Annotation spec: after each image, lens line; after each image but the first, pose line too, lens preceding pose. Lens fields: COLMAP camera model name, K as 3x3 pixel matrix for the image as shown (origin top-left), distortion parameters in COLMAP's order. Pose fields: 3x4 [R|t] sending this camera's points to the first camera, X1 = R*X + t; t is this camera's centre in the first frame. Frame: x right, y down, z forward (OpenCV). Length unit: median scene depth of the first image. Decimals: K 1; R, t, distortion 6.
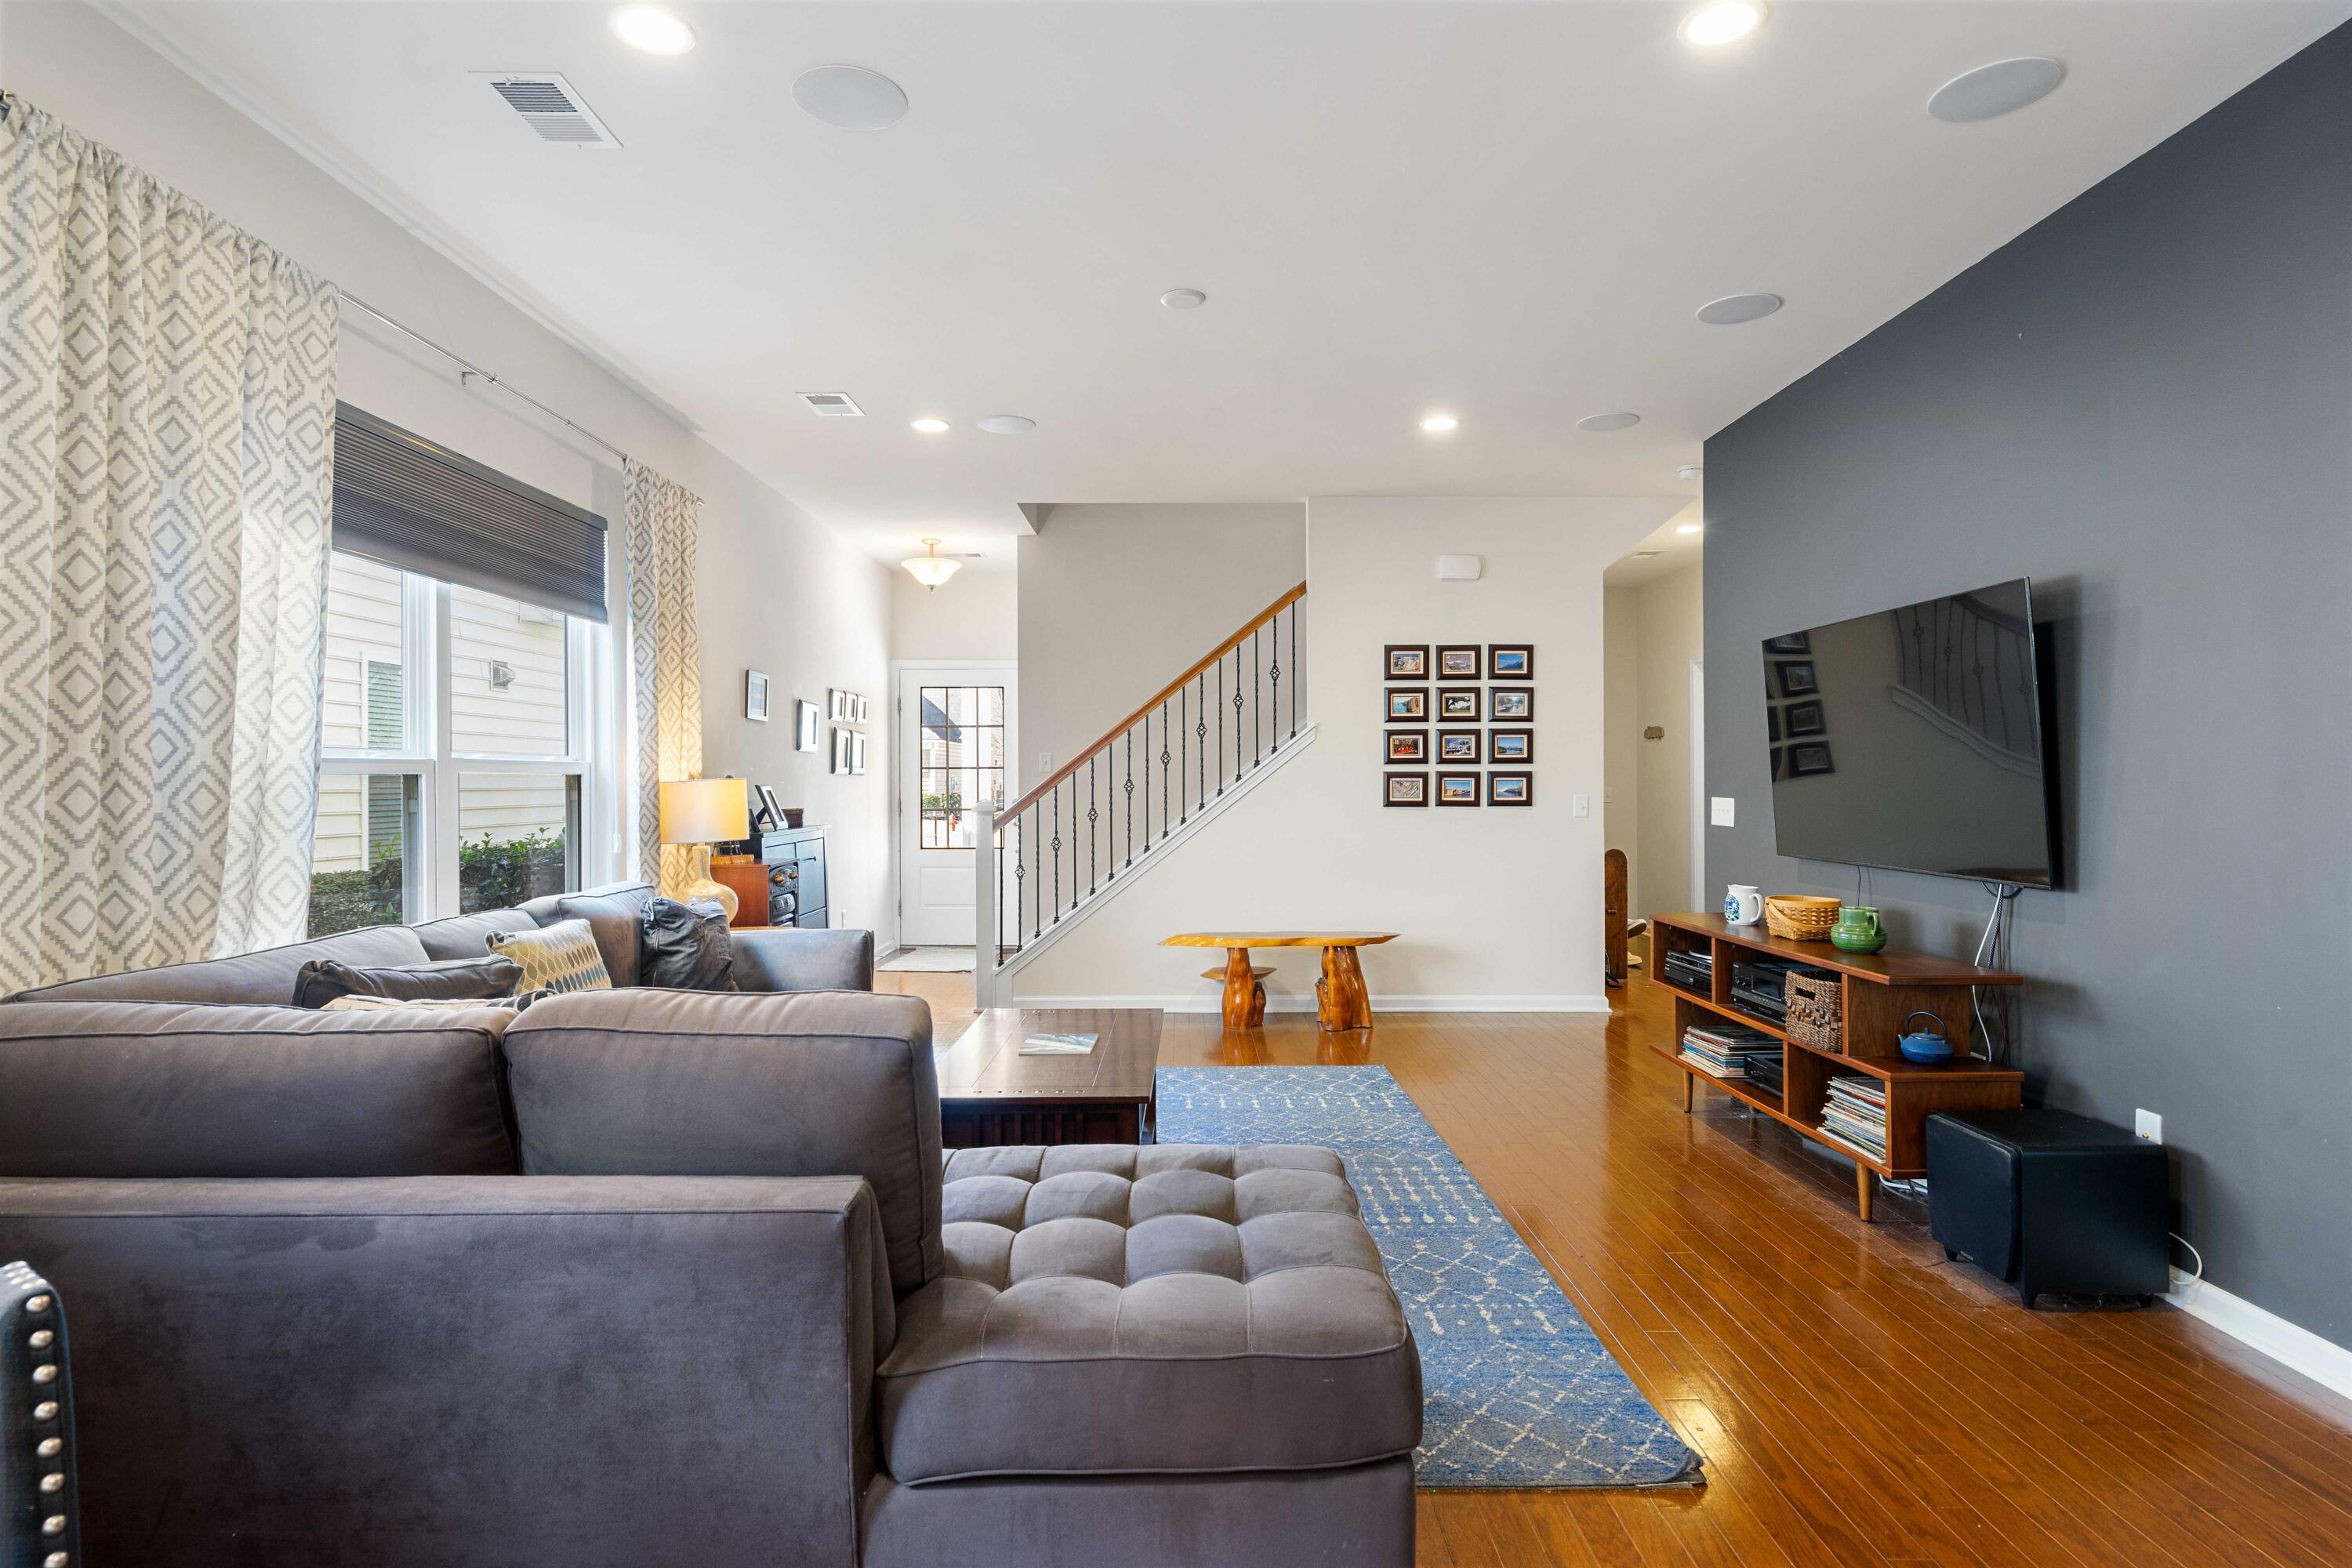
lens RADIAL K [[1200.3, 0, 1182.0], [0, 1200.3, 782.5], [0, 0, 1]] dist [-0.000431, 0.000409]
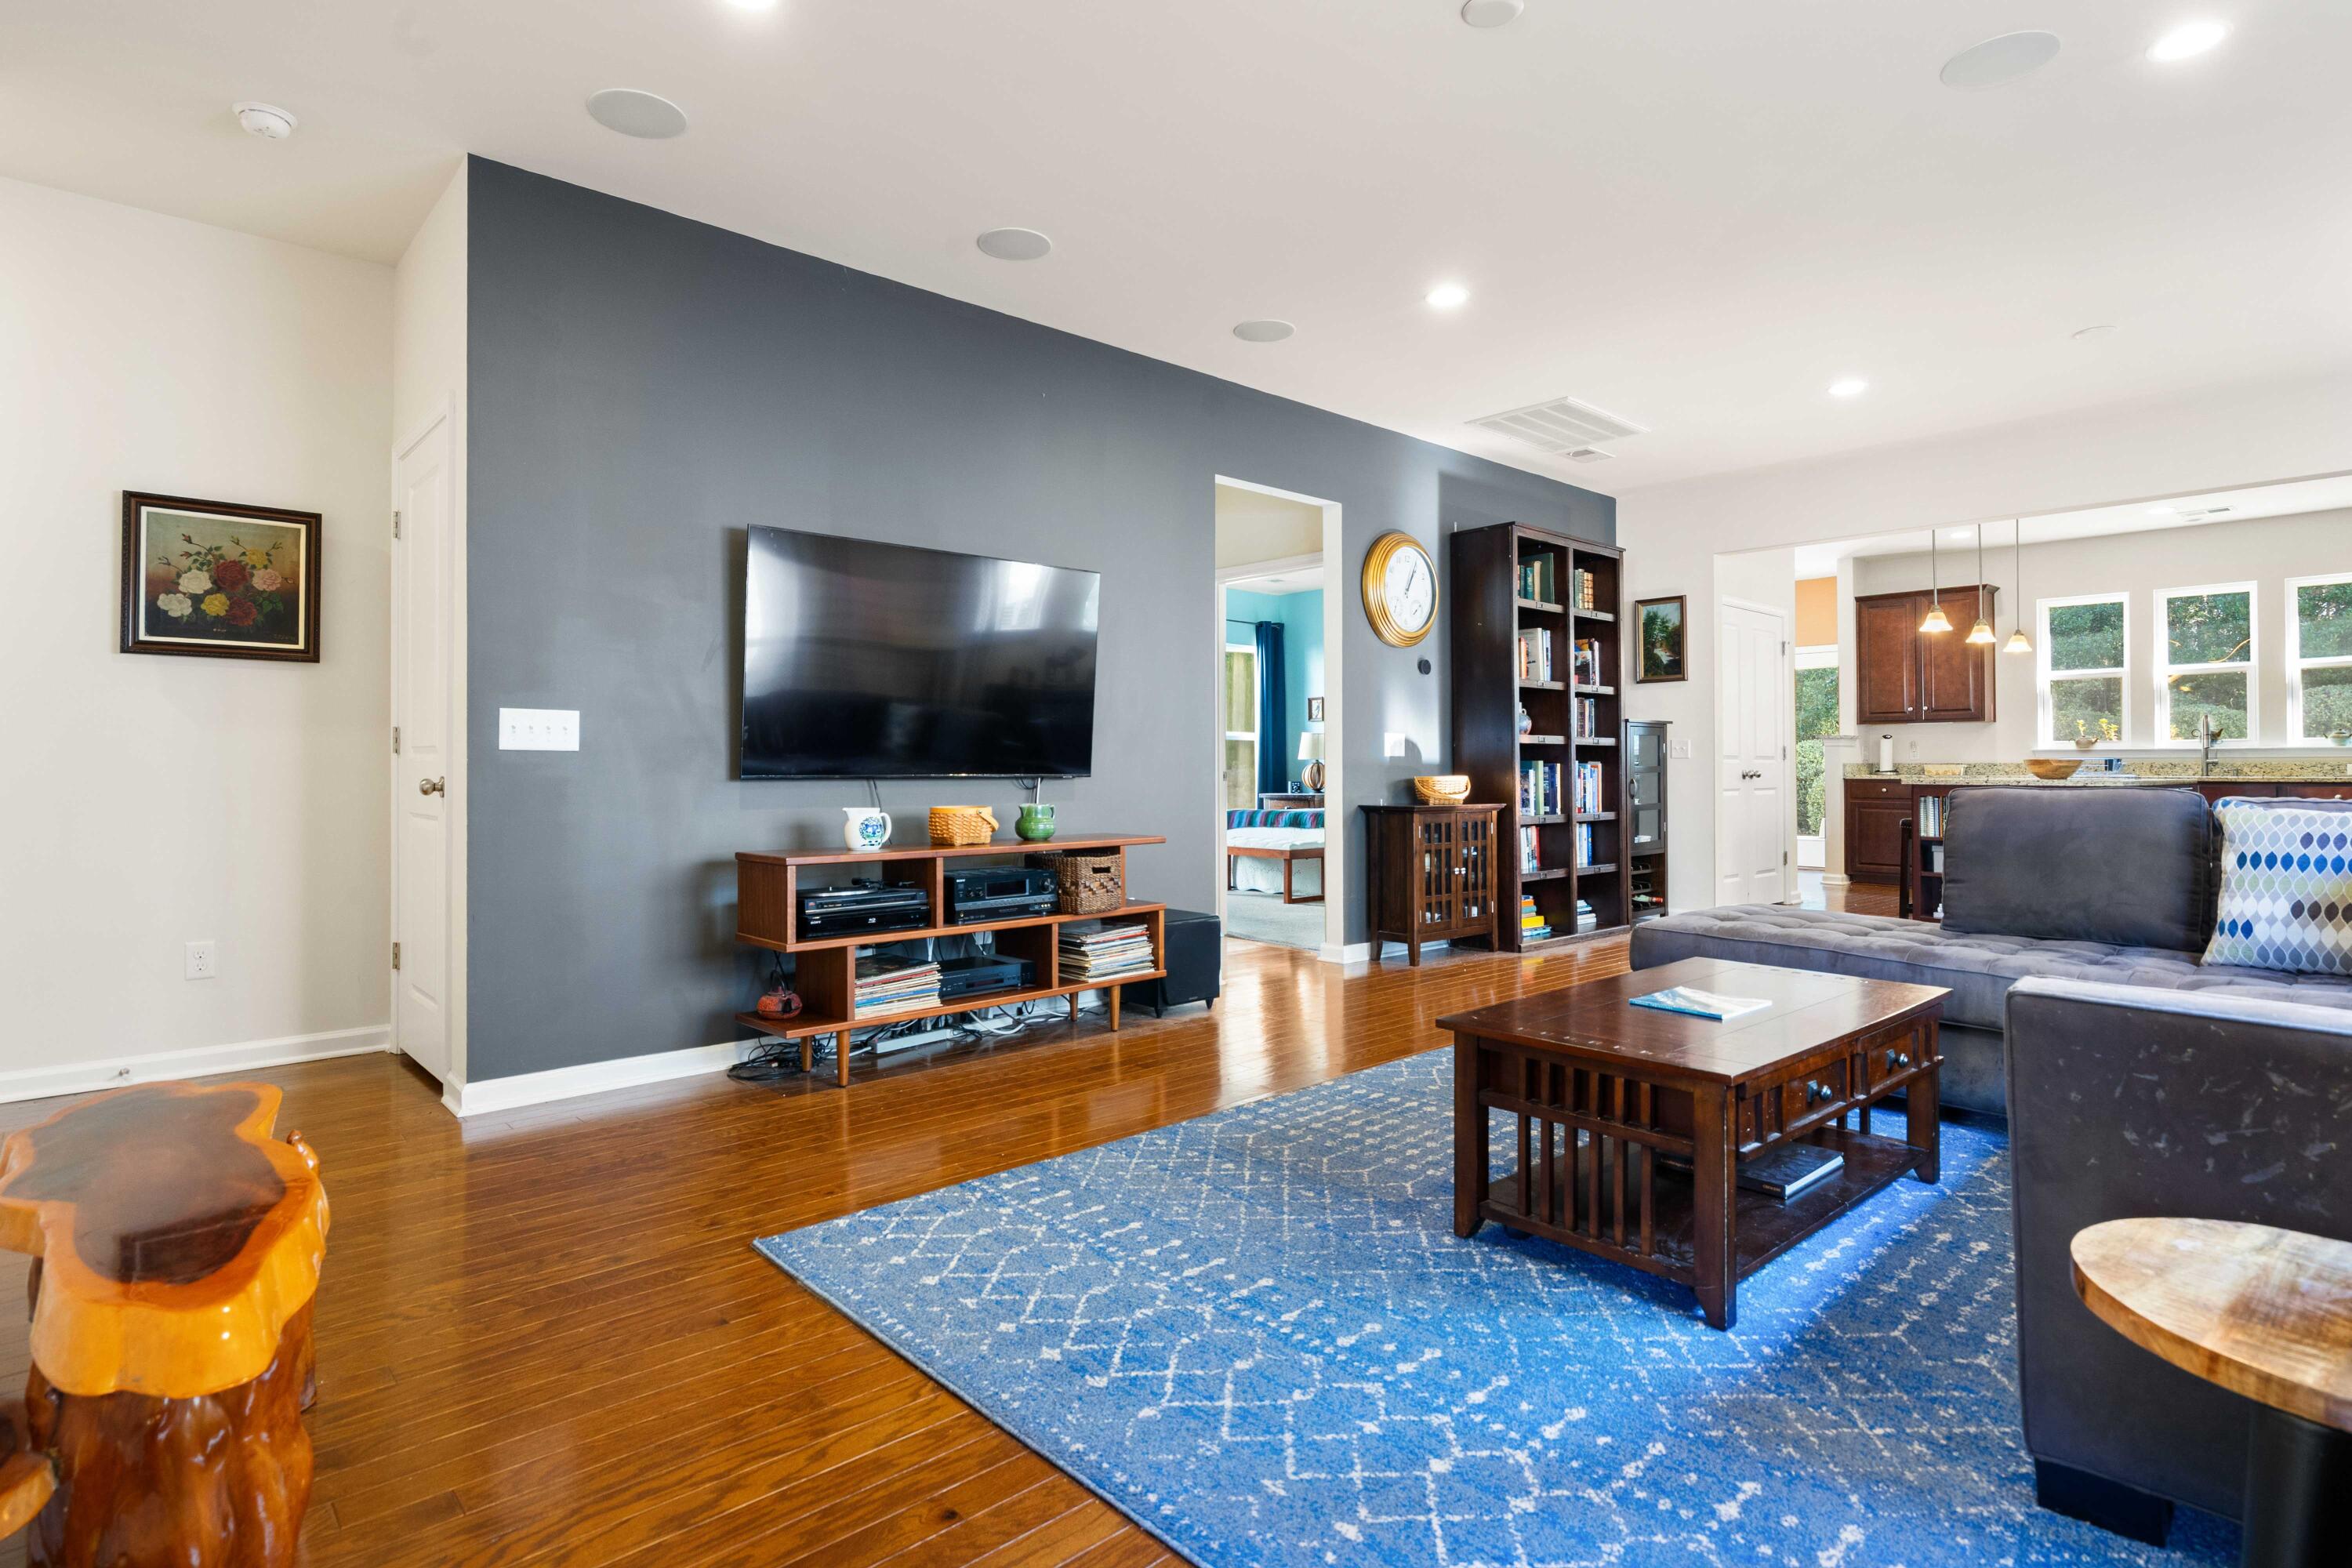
lens RADIAL K [[1198.8, 0, 1168.9], [0, 1198.8, 753.2], [0, 0, 1]] dist [-0.000363, 0.000444]
pose [[-0.670392, 0.011666, 0.741915, -0.427114], [0.003693, 0.999916, -0.012385, 0.069070], [-0.741998, -0.005563, -0.670379, 1.714214]]
